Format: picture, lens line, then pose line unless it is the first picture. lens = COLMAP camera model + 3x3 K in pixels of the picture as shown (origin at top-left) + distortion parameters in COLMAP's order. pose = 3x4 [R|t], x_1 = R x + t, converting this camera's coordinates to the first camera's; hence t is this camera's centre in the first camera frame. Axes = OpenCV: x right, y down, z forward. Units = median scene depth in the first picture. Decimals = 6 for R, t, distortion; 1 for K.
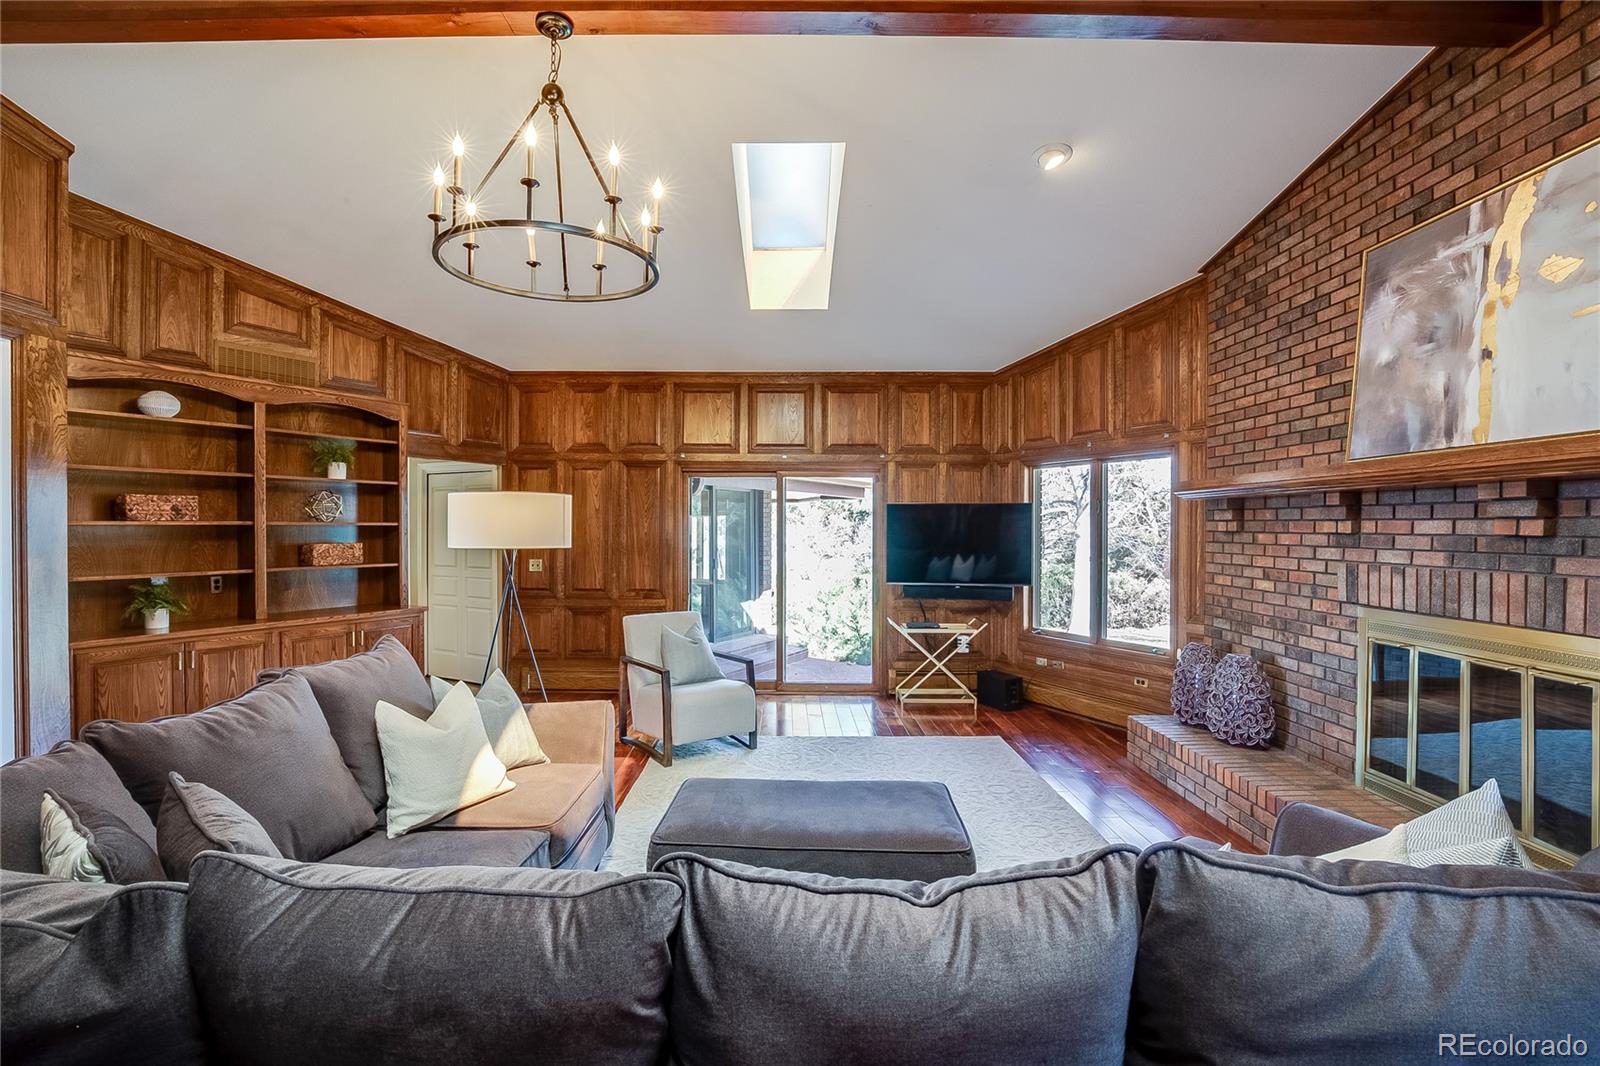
lens RADIAL K [[745.7, 0, 789.7], [0, 745.7, 537.6], [0, 0, 1]] dist [-0.038435, 0.007332]
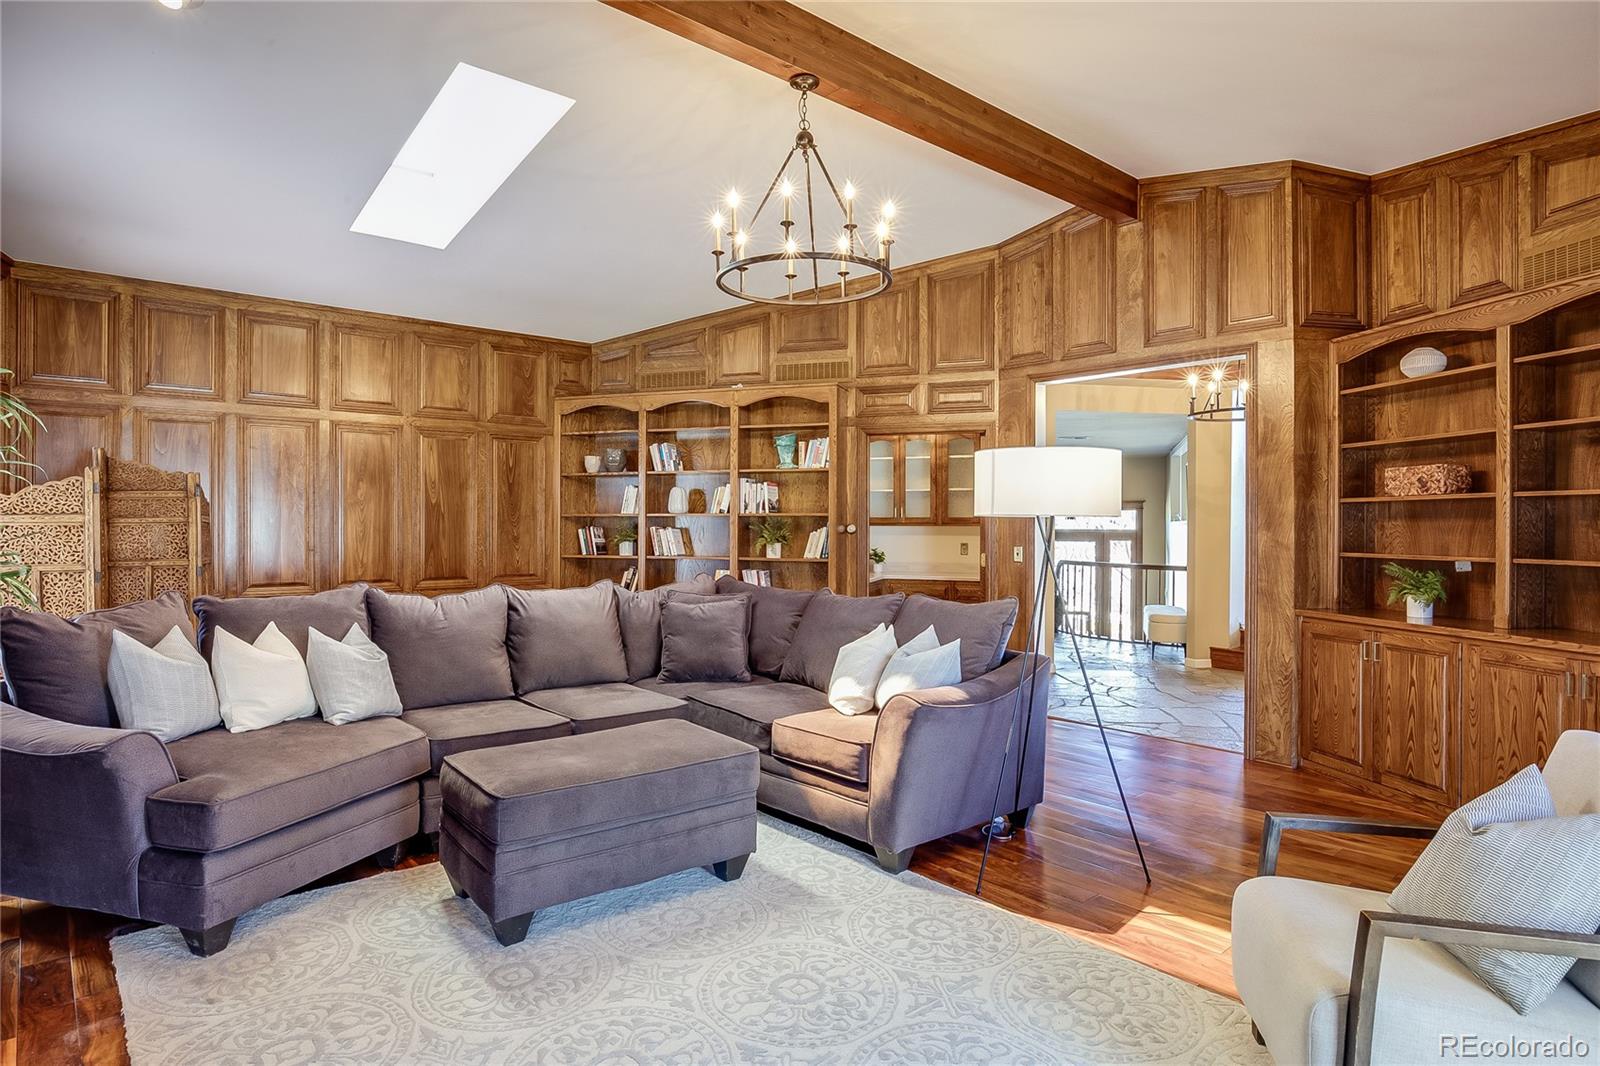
lens RADIAL K [[870.0, 0, 800.3], [0, 870.0, 530.1], [0, 0, 1]] dist [-0.014151, -0.000059]
pose [[-0.754040, -0.001566, -0.656827, 0.432106], [-0.015776, 0.999752, 0.015728, 0.016040], [0.656640, 0.022222, -0.753877, 1.455104]]
